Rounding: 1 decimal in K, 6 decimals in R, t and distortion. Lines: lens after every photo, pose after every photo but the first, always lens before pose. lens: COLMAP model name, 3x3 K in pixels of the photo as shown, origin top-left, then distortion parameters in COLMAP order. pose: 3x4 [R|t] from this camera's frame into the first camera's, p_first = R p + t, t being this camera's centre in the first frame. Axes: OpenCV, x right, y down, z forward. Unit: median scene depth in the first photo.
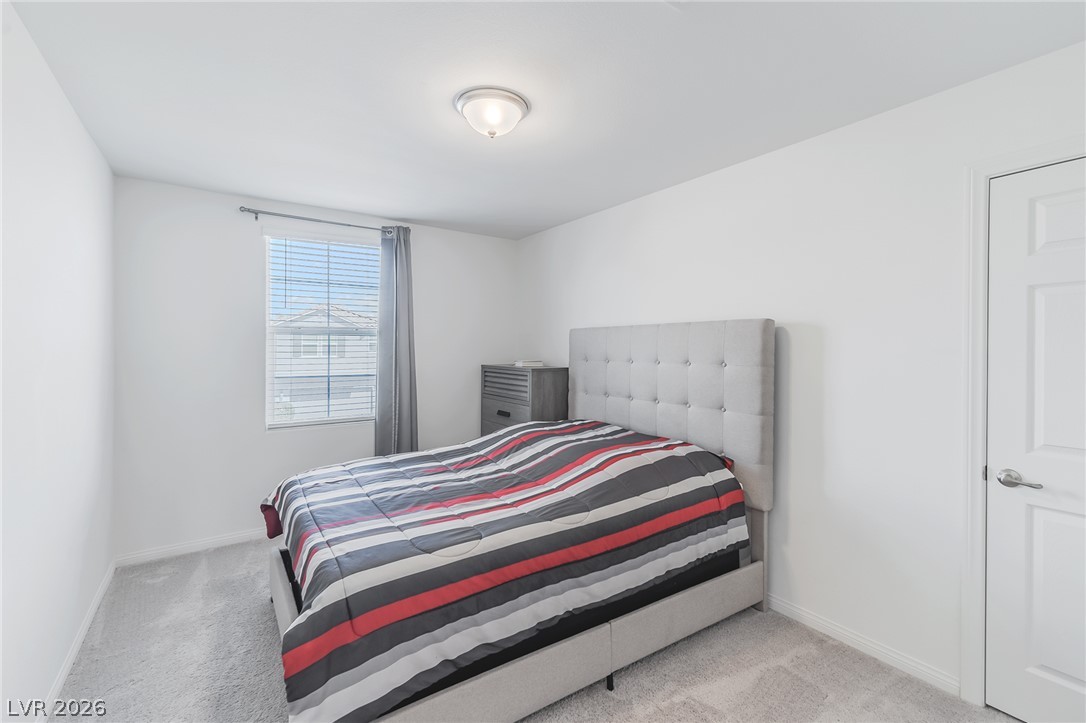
lens RADIAL K [[474.2, 0, 539.4], [0, 474.2, 357.0], [0, 0, 1]] dist [0.007307, 0.000564]
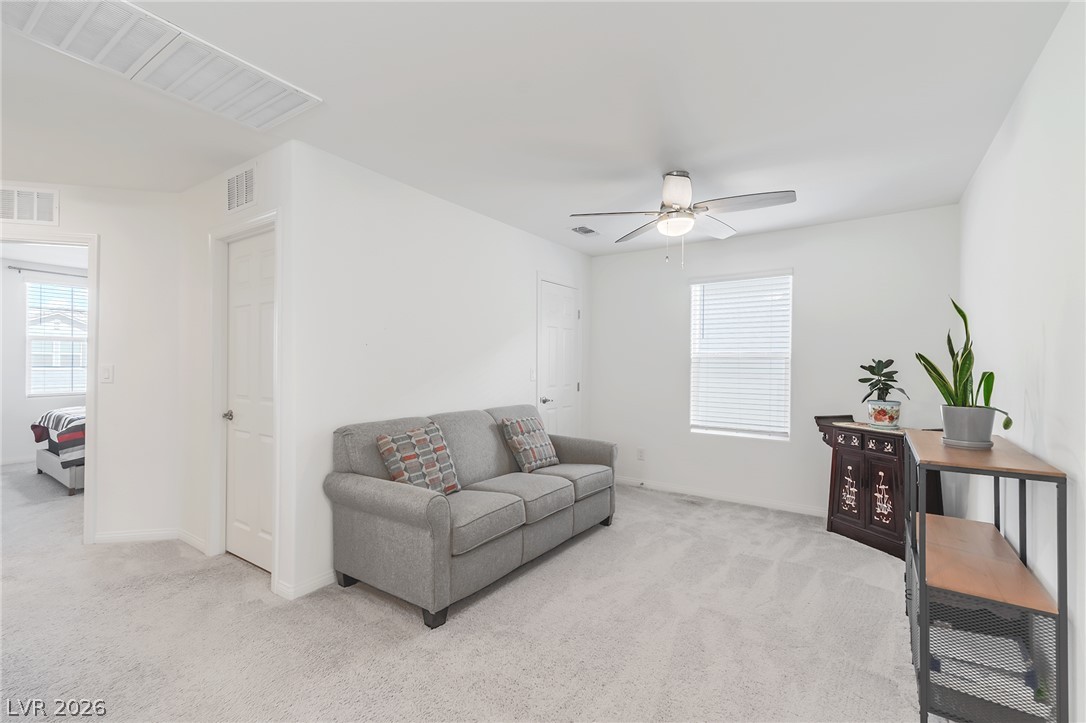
lens RADIAL K [[474.2, 0, 539.4], [0, 474.2, 357.0], [0, 0, 1]] dist [0.007307, 0.000564]
pose [[0.936513, -0.001648, 0.350628, 0.544997], [0.007777, 0.999841, -0.016074, 0.050836], [-0.350546, 0.017780, 0.936377, -1.251171]]
